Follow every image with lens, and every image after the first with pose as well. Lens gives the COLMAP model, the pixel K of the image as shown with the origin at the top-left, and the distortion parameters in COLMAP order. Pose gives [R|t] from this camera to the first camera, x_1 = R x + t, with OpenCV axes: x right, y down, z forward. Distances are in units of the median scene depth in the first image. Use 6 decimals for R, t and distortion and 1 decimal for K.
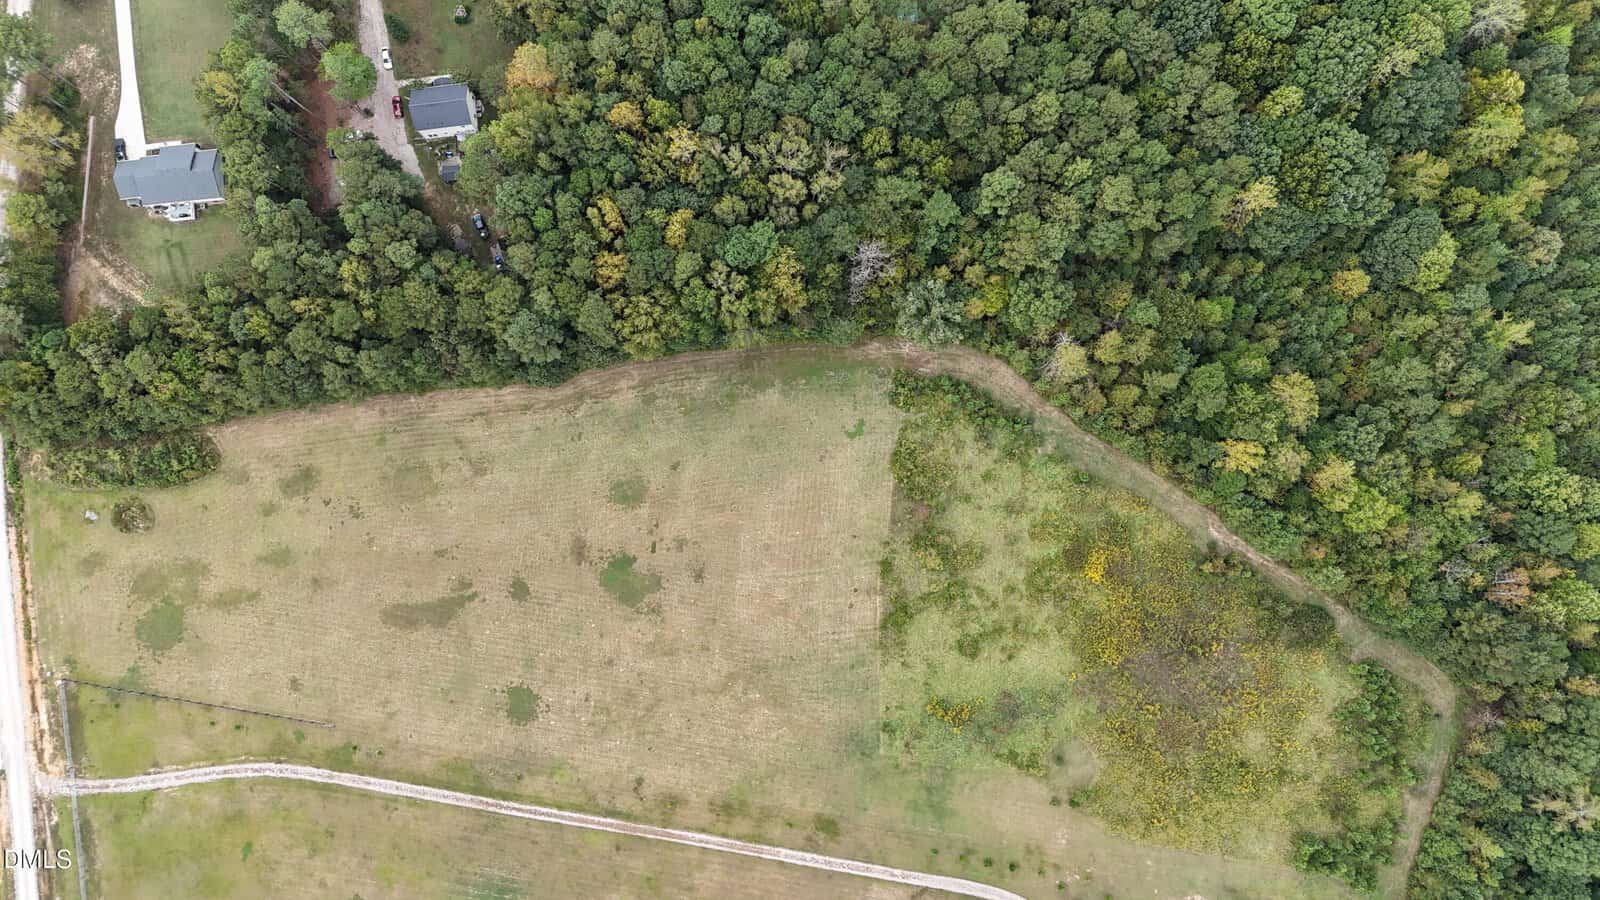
lens RADIAL K [[1191.8, 0, 808.2], [0, 1191.8, 448.5], [0, 0, 1]] dist [0.054505, -0.044675]
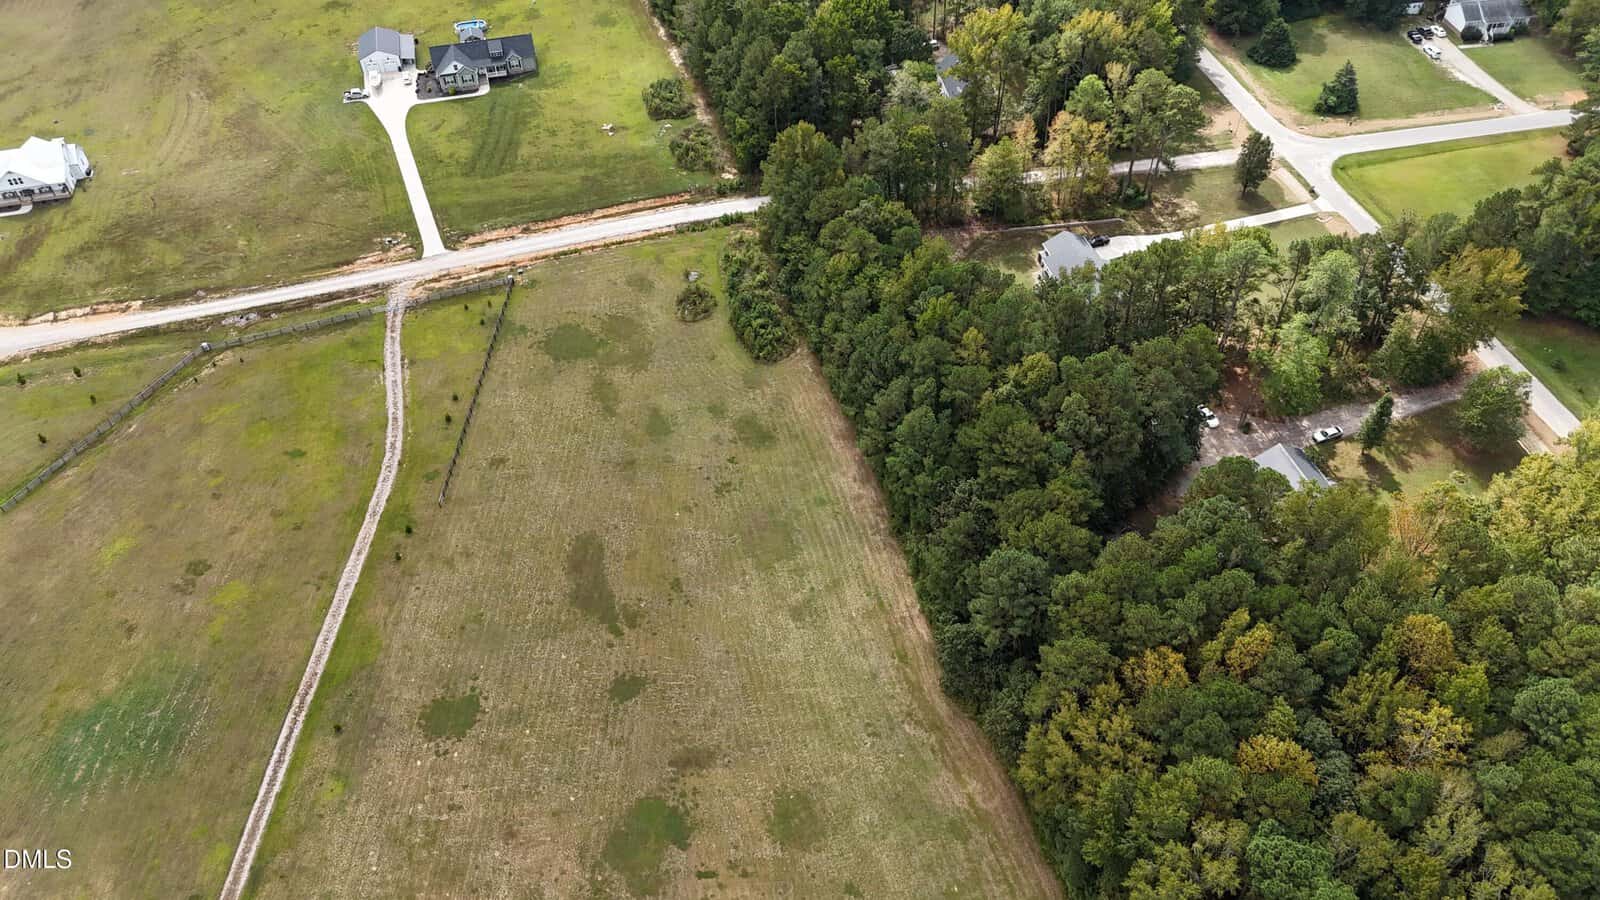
lens RADIAL K [[1191.8, 0, 800.3], [0, 1191.8, 445.2], [0, 0, 1]] dist [0.054505, -0.044675]
pose [[0.136007, 0.720671, -0.679806, 0.122091], [-0.985090, 0.171346, -0.015439, 0.011911], [0.105355, 0.671769, 0.733230, 0.440453]]
